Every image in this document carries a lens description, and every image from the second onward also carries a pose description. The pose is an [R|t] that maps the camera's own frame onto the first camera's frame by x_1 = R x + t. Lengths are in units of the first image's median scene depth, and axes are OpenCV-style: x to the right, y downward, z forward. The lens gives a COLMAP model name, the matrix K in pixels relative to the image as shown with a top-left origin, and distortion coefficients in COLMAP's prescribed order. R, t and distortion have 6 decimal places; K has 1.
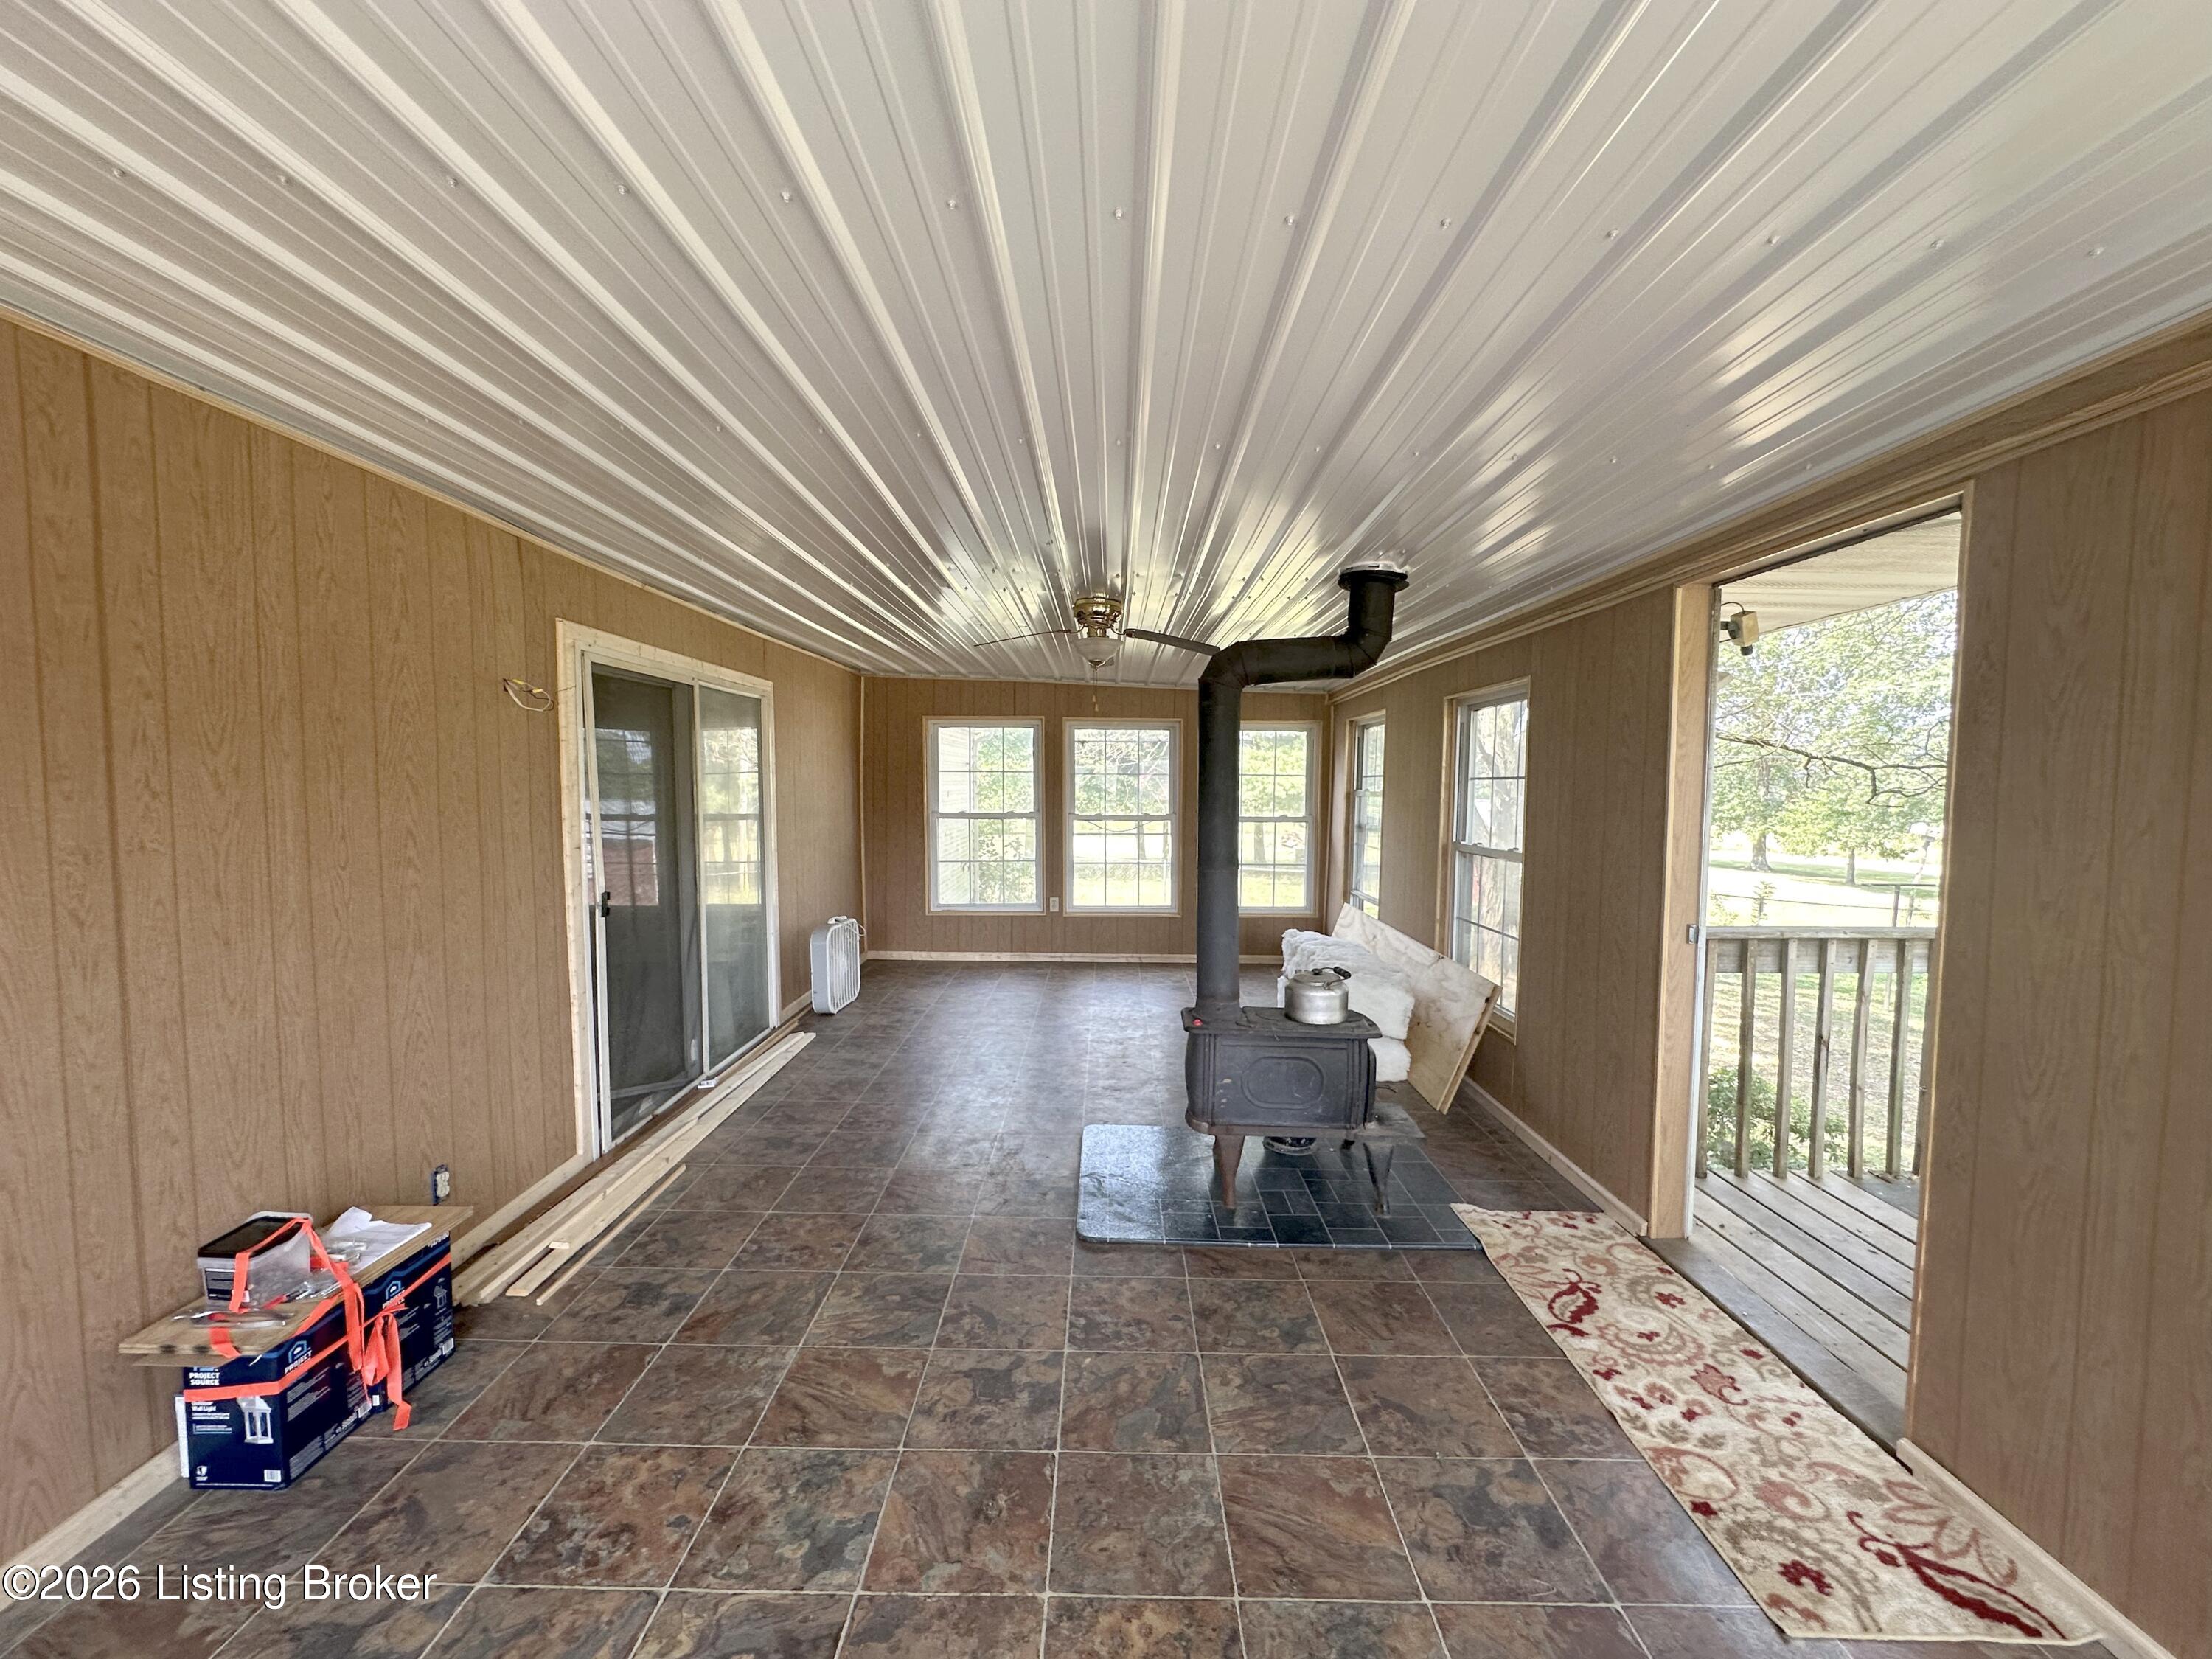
lens RADIAL K [[885.5, 0, 1106.0], [0, 885.5, 829.5], [0, 0, 1]] dist [-0.003419, 0.000605]
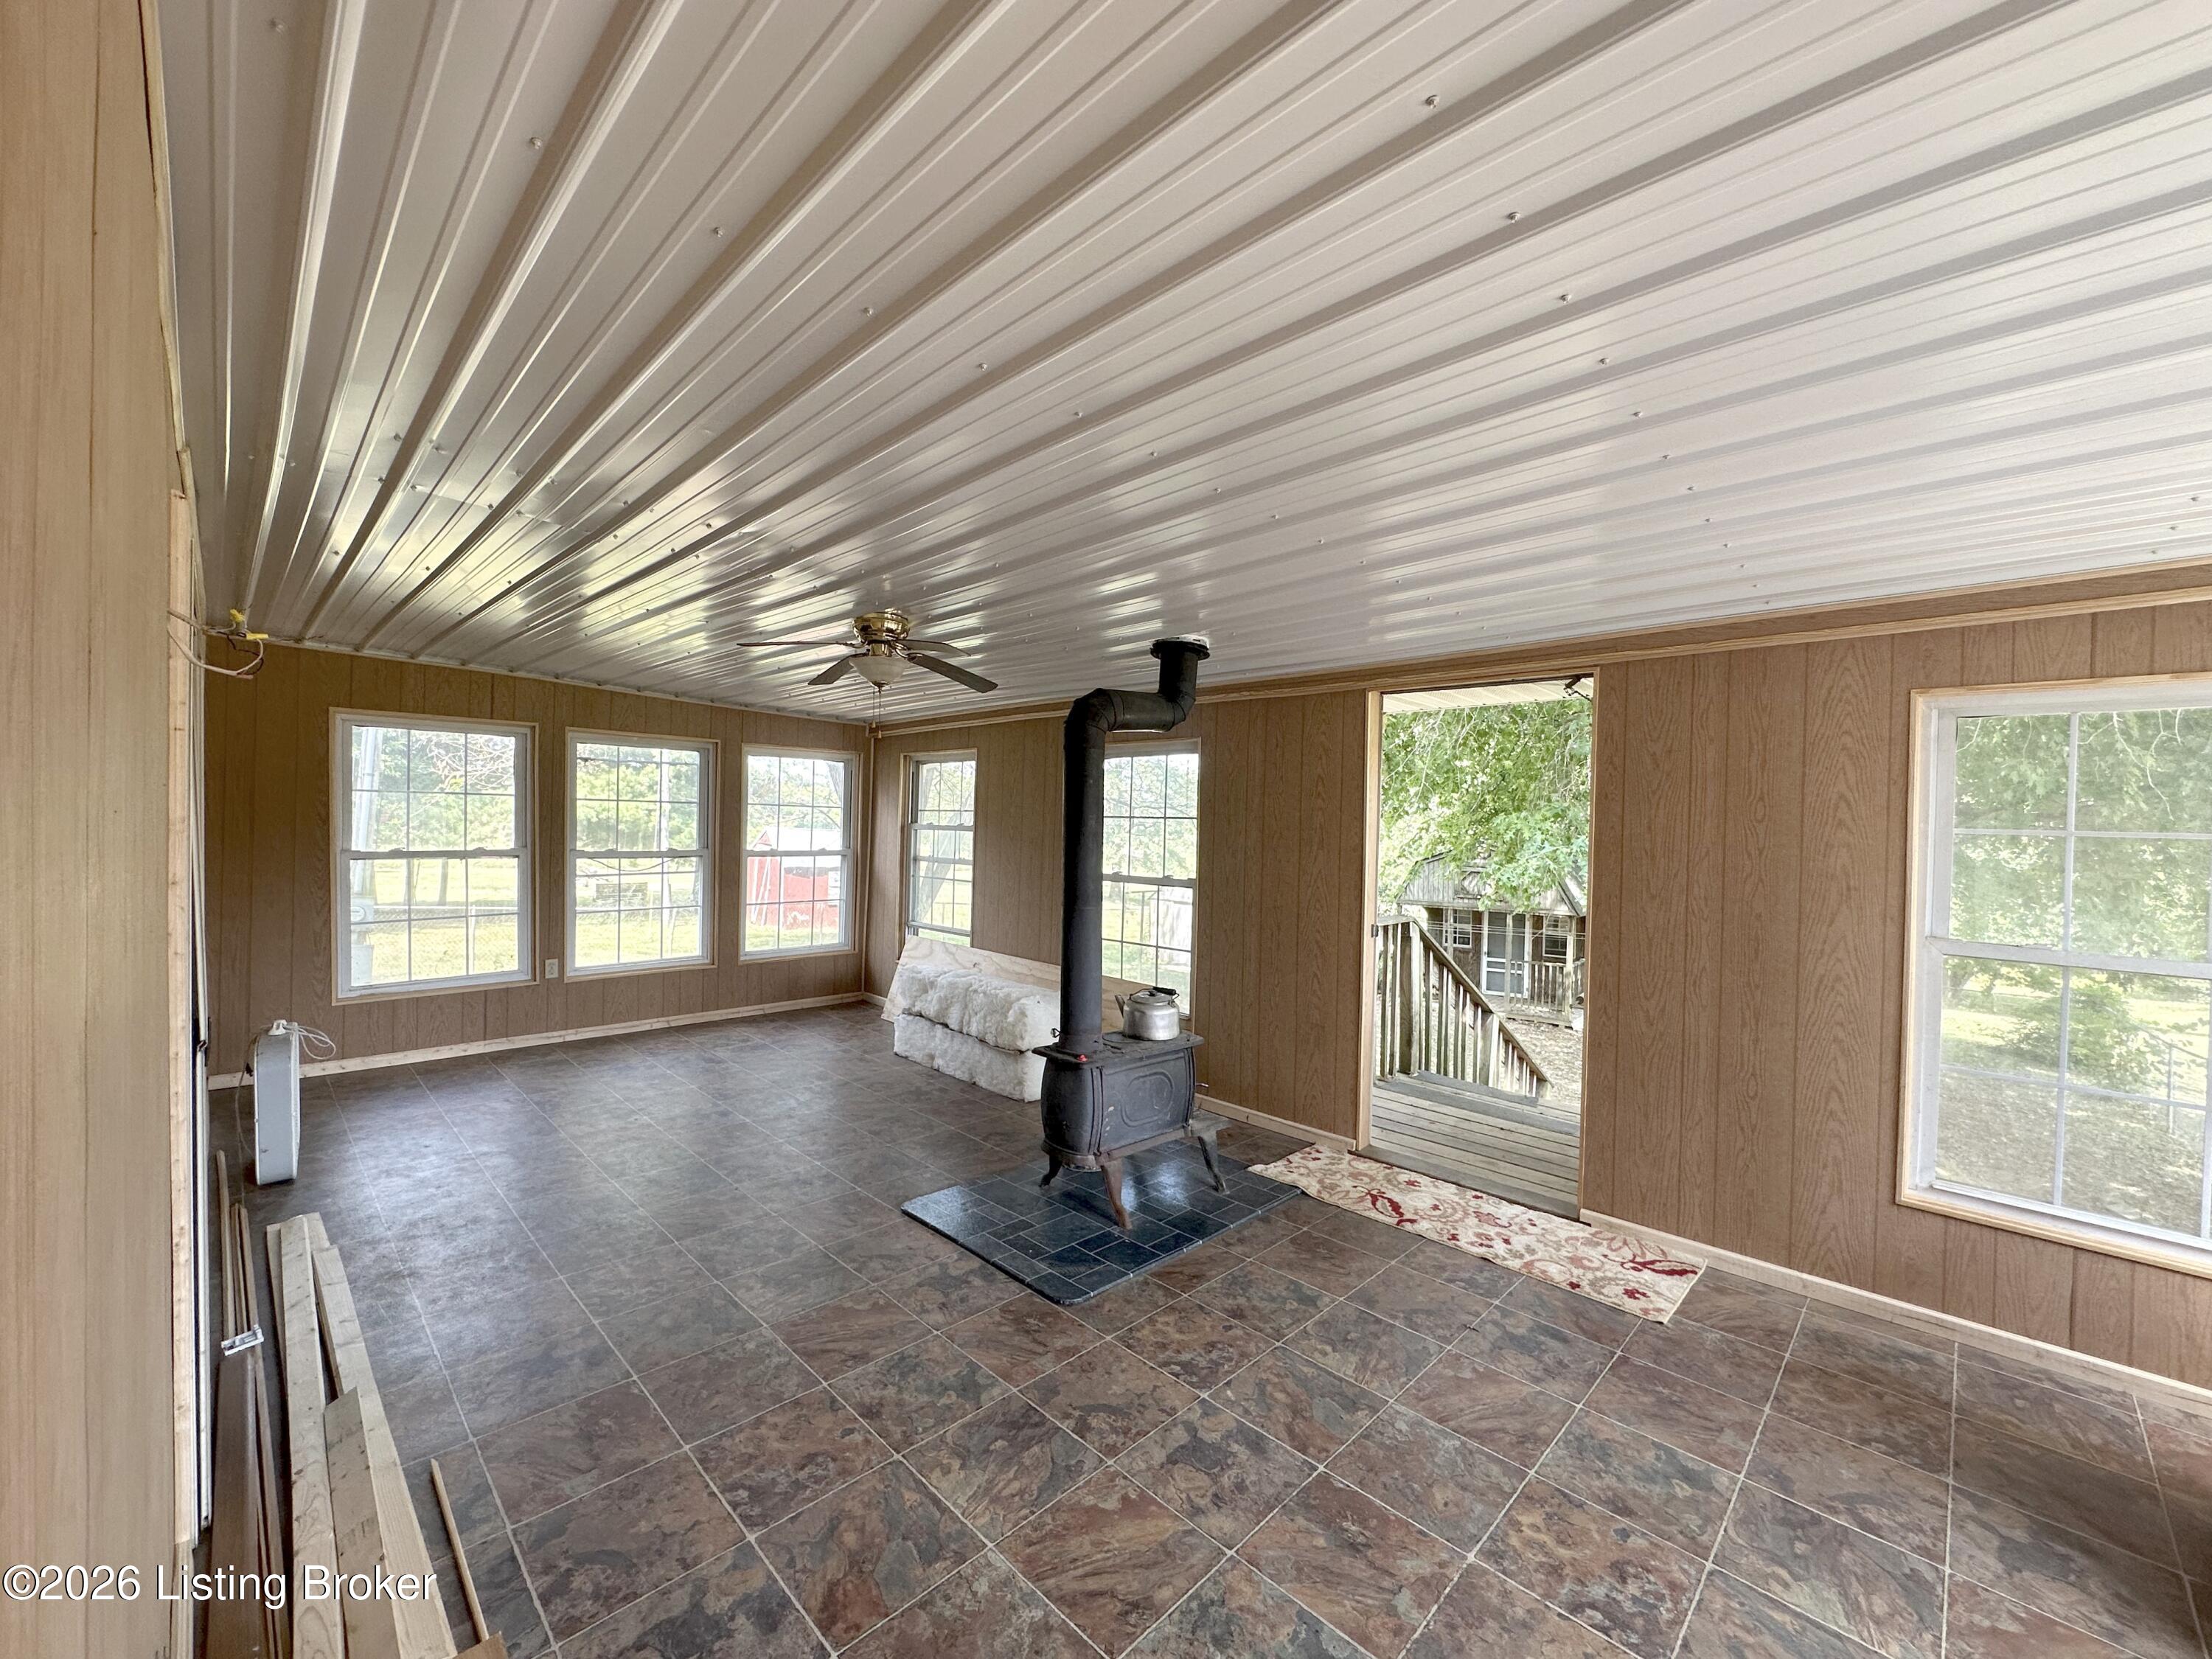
lens RADIAL K [[885.5, 0, 1106.0], [0, 885.5, 829.5], [0, 0, 1]] dist [-0.003419, 0.000605]
pose [[0.698964, 0.002632, 0.715152, -0.691668], [0.019672, 0.999544, -0.022906, -0.022683], [-0.714886, 0.030079, 0.698594, 0.301827]]
